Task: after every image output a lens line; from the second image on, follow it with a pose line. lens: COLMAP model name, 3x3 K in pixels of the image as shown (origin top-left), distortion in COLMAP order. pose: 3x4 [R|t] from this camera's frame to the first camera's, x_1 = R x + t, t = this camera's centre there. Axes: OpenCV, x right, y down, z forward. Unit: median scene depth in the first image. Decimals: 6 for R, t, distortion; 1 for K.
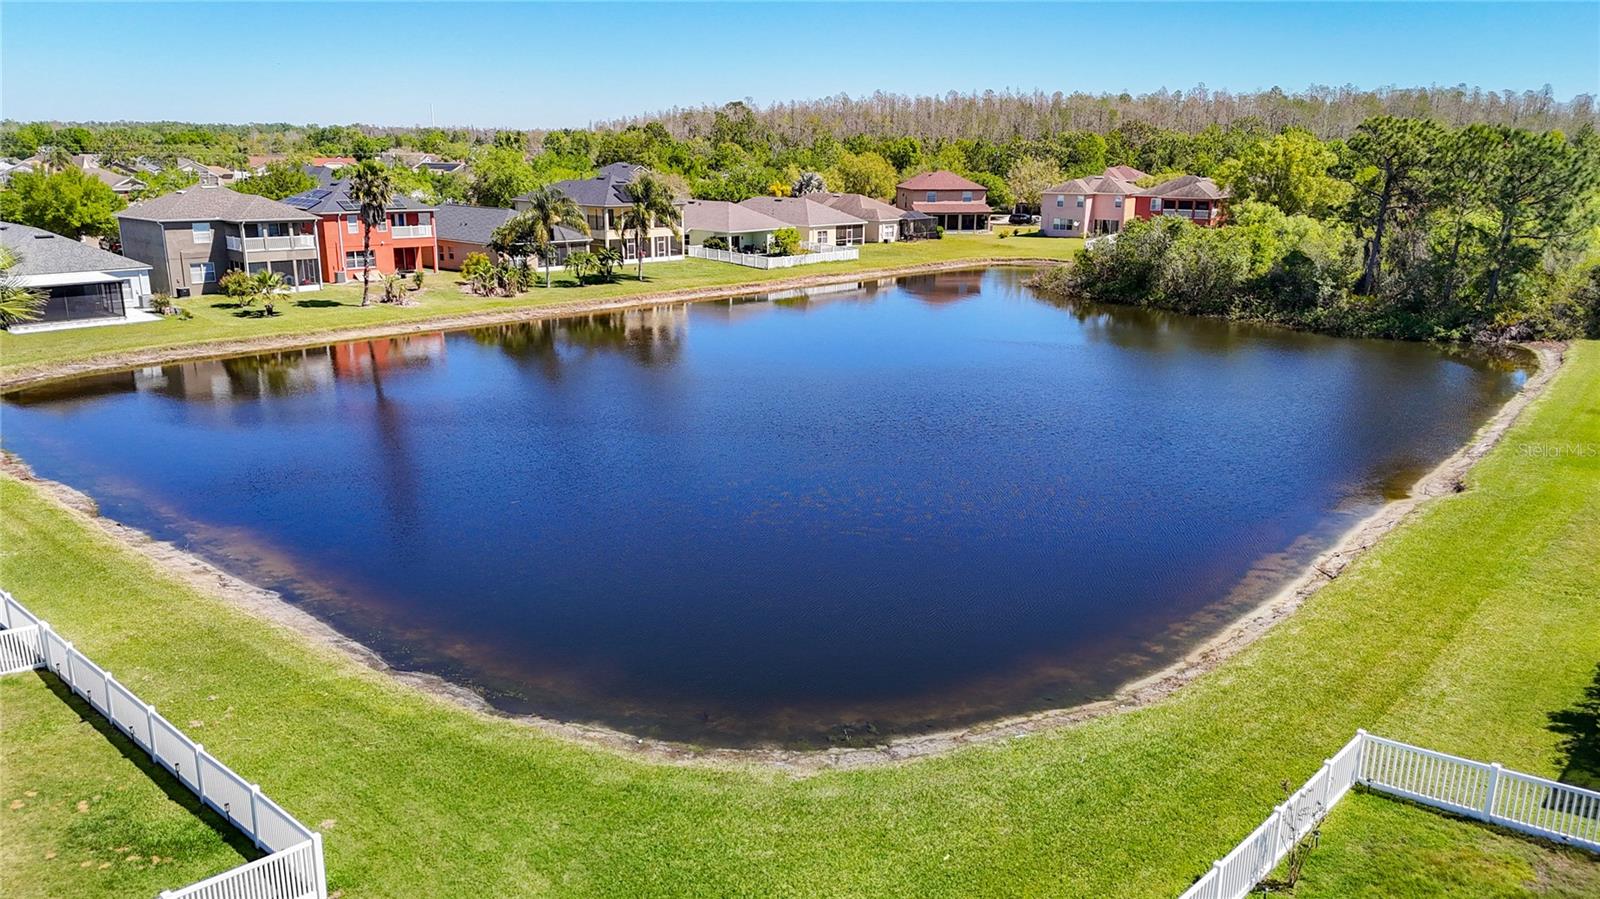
lens RADIAL K [[1170.7, 0, 772.4], [0, 1170.7, 456.3], [0, 0, 1]] dist [0.075774, -0.093247]
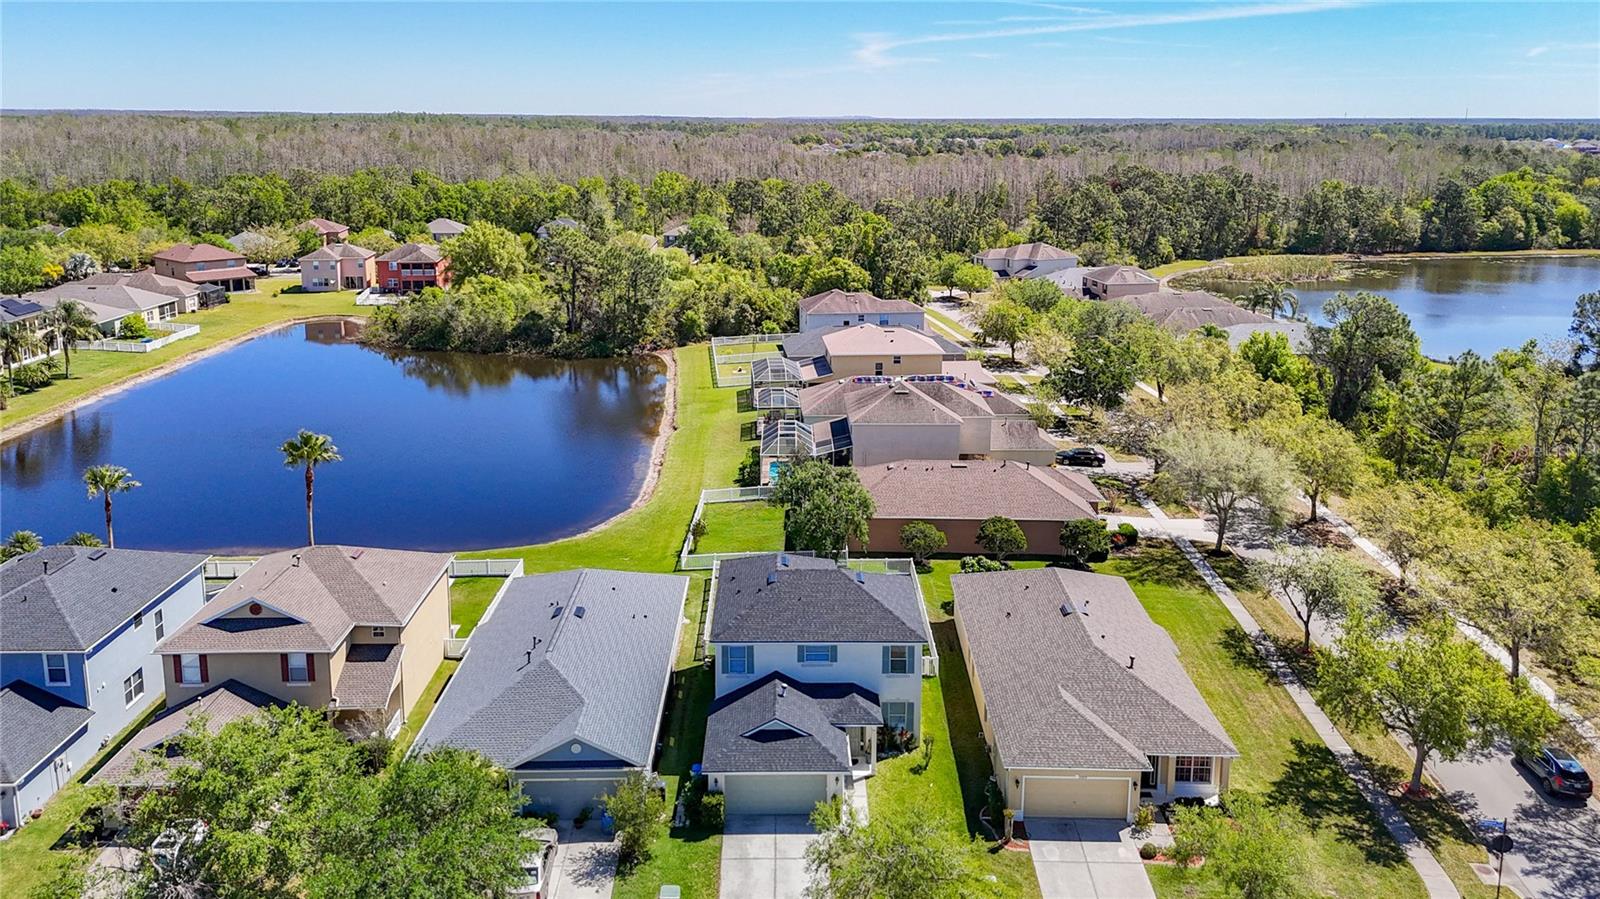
lens RADIAL K [[1218.0, 0, 804.8], [0, 1218.0, 343.4], [0, 0, 1]] dist [0.085357, -0.114047]
pose [[0.717622, -0.127097, 0.684737, -0.506414], [0.176401, 0.984316, -0.002169, -0.048355], [-0.673722, 0.122345, 0.728787, -0.581054]]
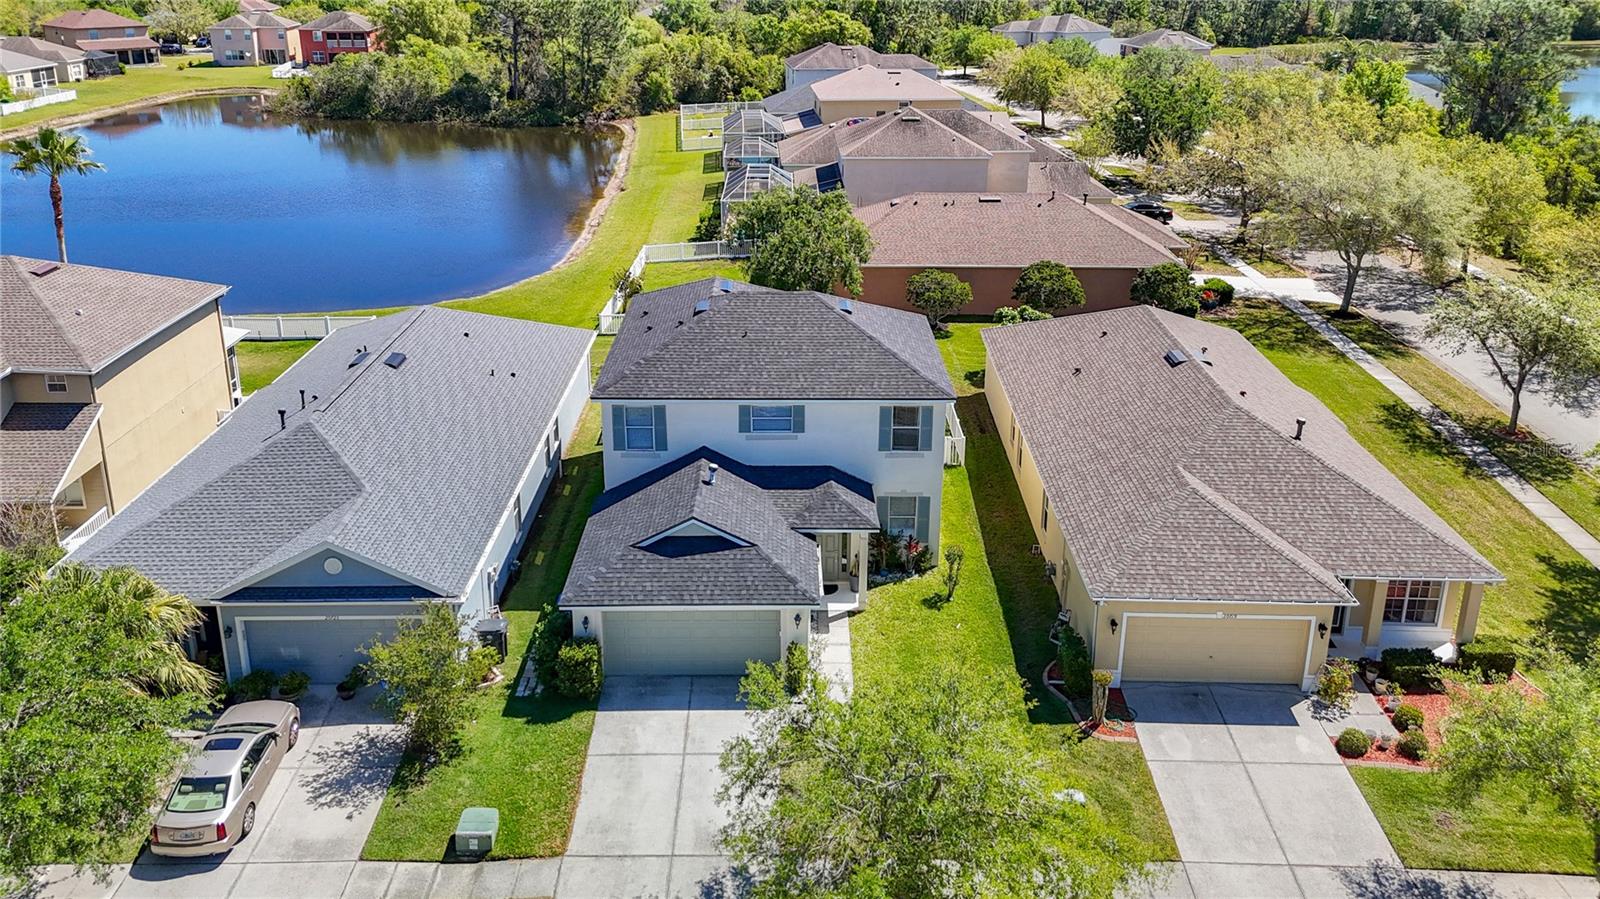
lens RADIAL K [[1218.0, 0, 804.8], [0, 1218.0, 343.4], [0, 0, 1]] dist [0.085357, -0.114047]
pose [[0.718629, -0.212086, 0.662262, -0.332607], [0.174497, 0.976883, 0.123492, 0.039345], [-0.673144, 0.026818, 0.739025, -0.397791]]
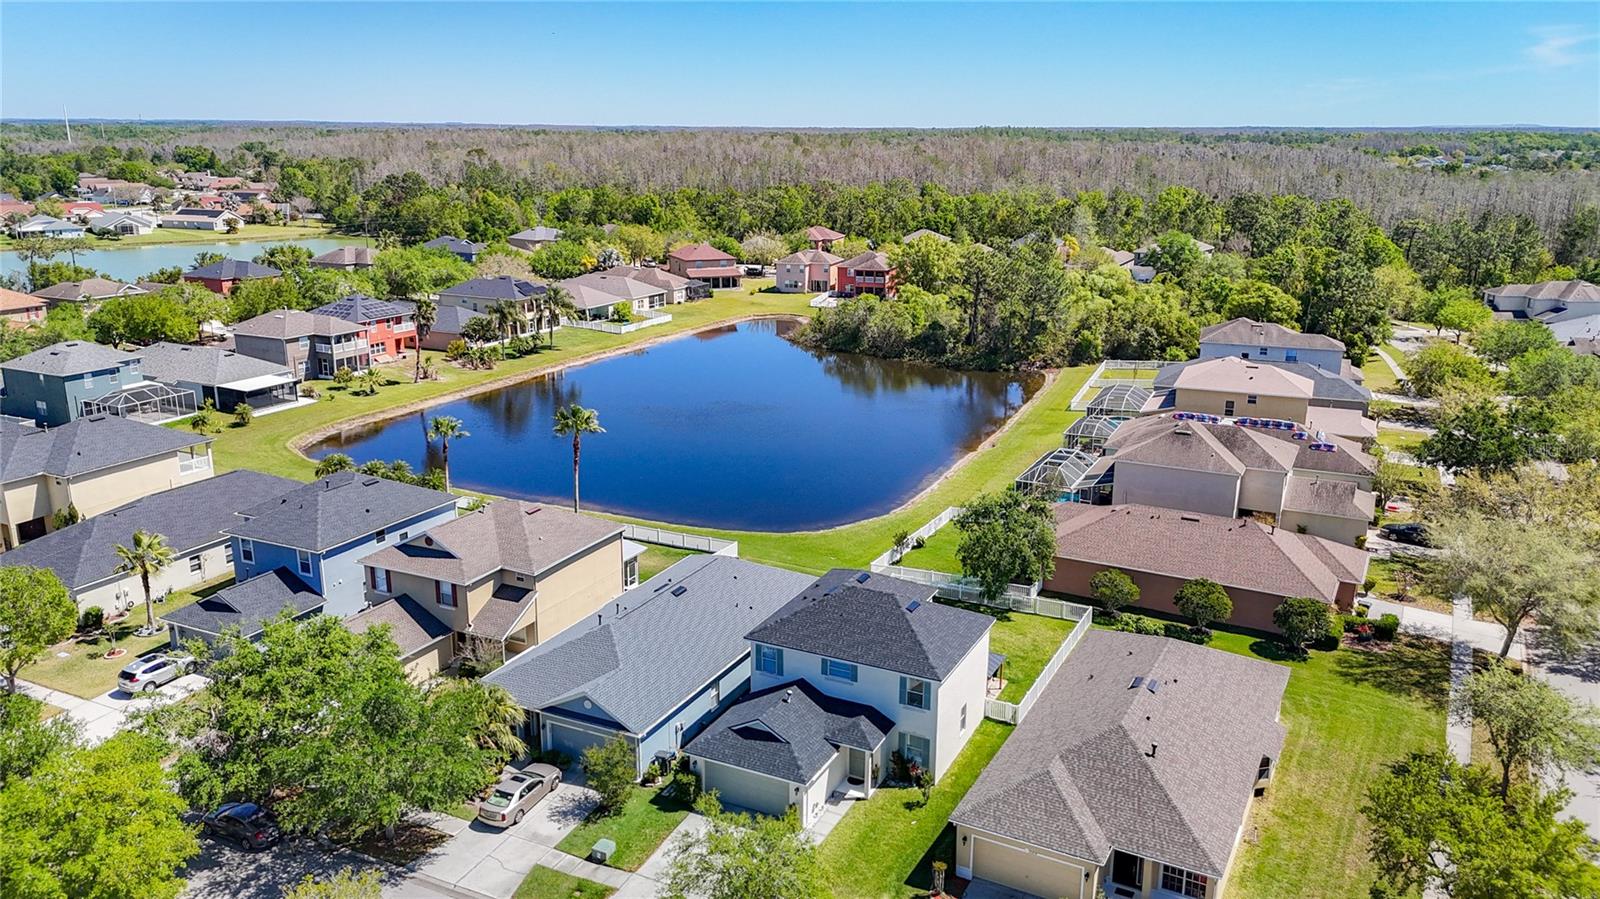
lens RADIAL K [[1197.0, 0, 786.6], [0, 1197.0, 449.1], [0, 0, 1]] dist [0.094994, -0.134115]
pose [[0.960344, -0.074556, 0.268663, -0.280435], [0.074067, 0.997181, 0.011969, -0.015430], [-0.268799, 0.008404, 0.963160, -0.694909]]
